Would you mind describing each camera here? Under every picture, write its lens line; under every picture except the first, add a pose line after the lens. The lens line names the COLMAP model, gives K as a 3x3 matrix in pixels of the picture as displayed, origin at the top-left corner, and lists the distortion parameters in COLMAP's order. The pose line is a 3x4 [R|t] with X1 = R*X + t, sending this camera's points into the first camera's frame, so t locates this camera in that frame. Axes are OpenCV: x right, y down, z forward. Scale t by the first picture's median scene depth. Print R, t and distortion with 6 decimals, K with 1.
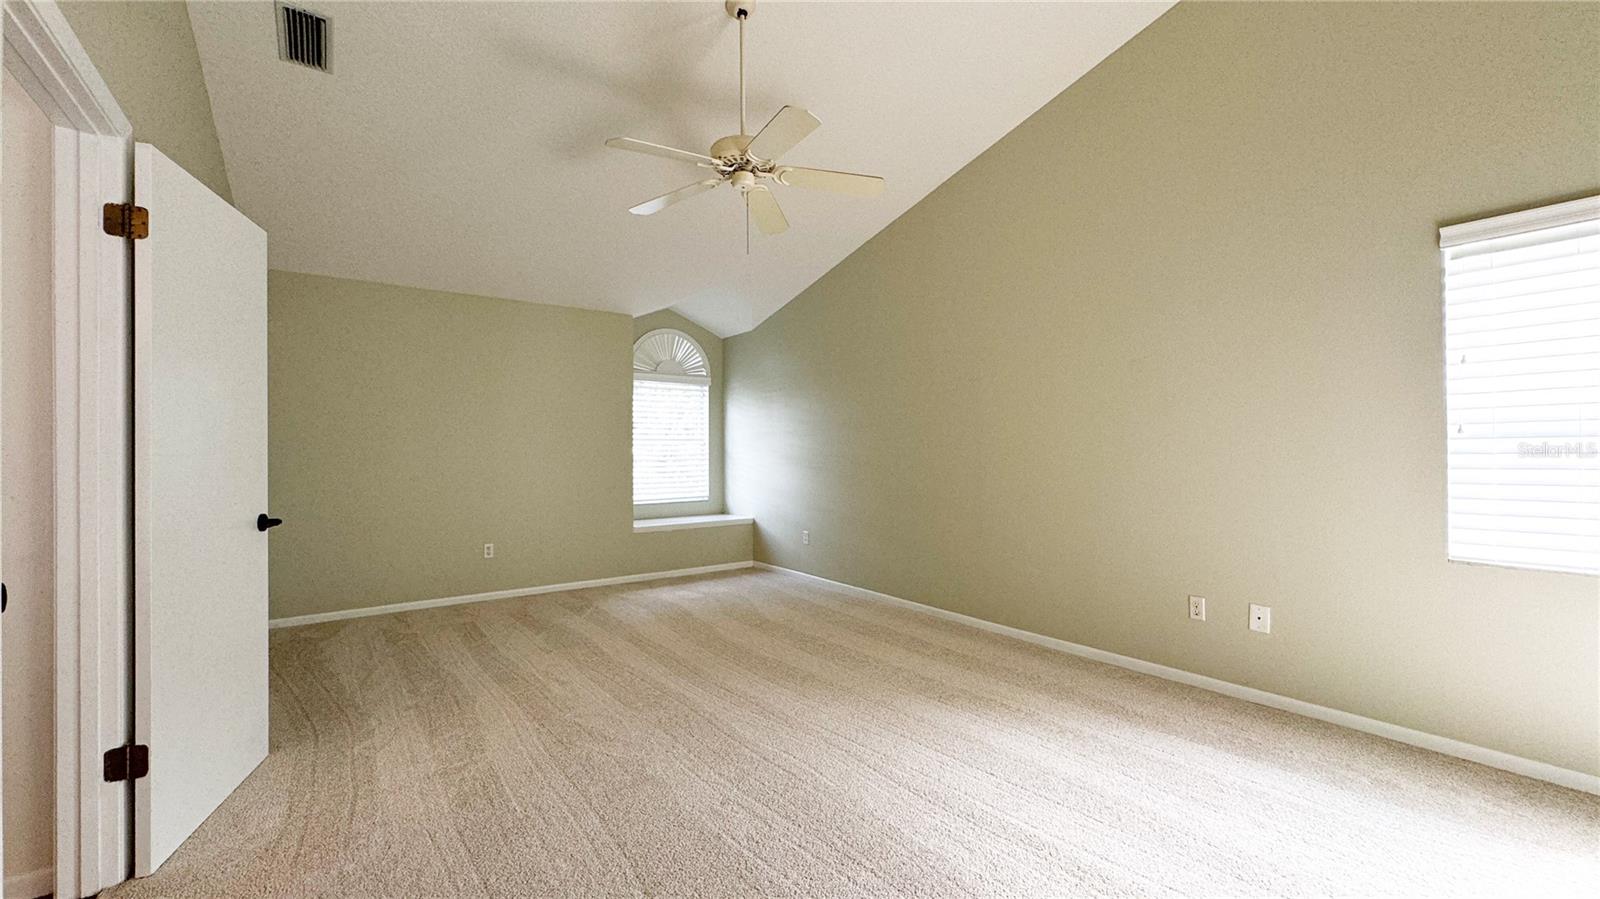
lens RADIAL K [[636.0, 0, 800.0], [0, 636.0, 449.5], [0, 0, 1]] dist [-0.003046, -0.000004]
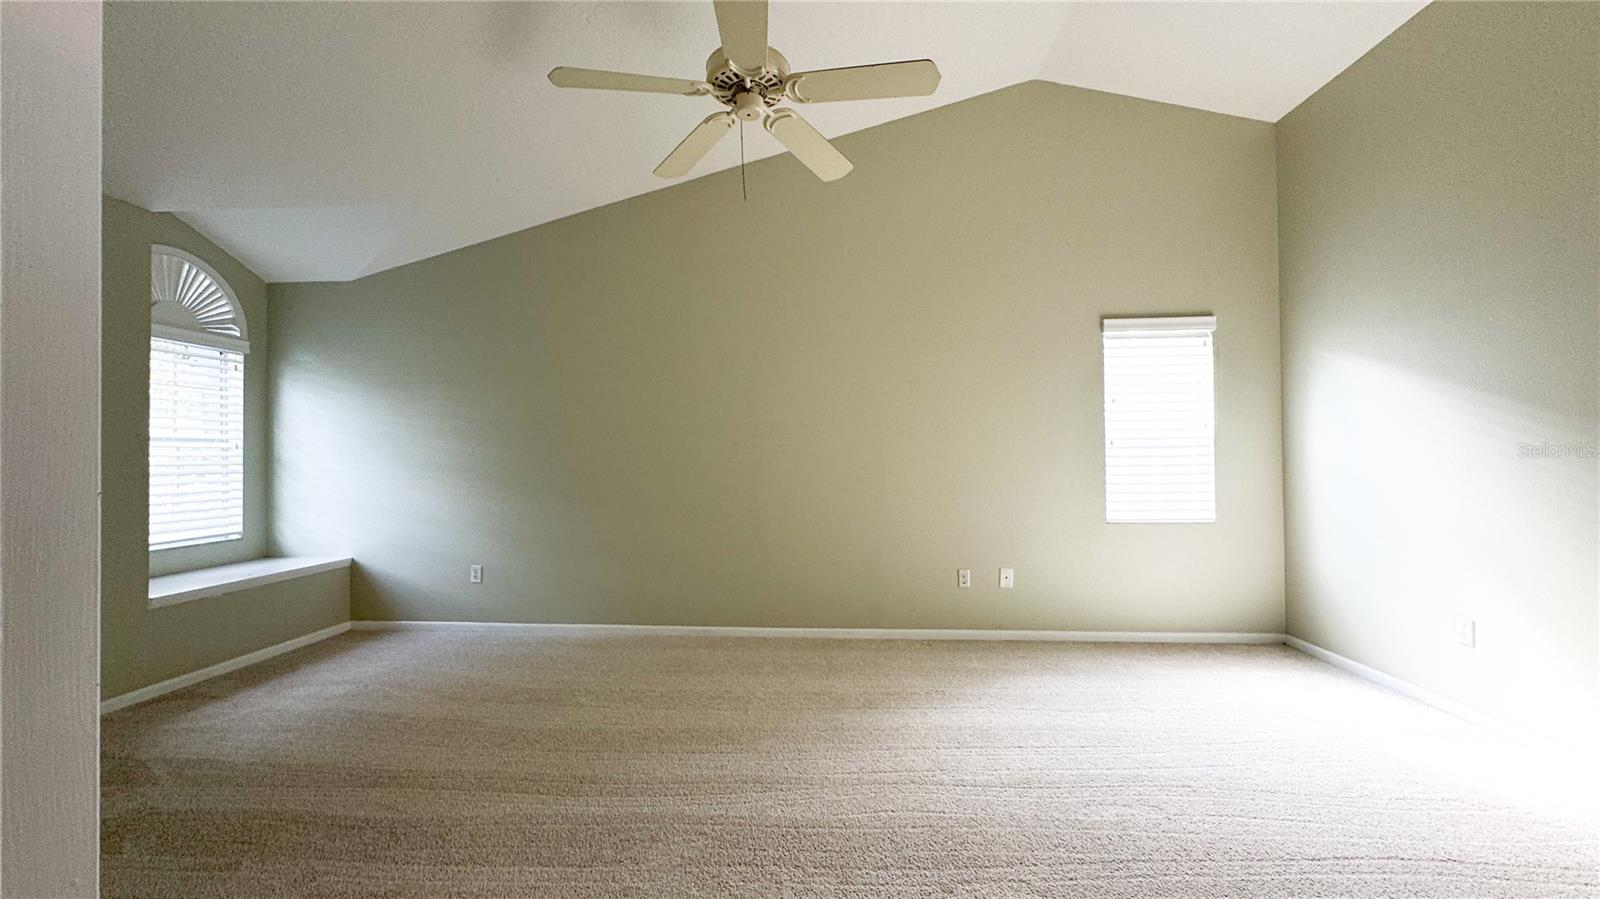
lens RADIAL K [[636.0, 0, 800.0], [0, 636.0, 449.5], [0, 0, 1]] dist [-0.003046, -0.000004]
pose [[0.651489, 0.010433, 0.758586, -0.334179], [0.001643, 0.999884, -0.015163, 0.004481], [-0.758656, 0.011125, 0.651396, 0.239428]]
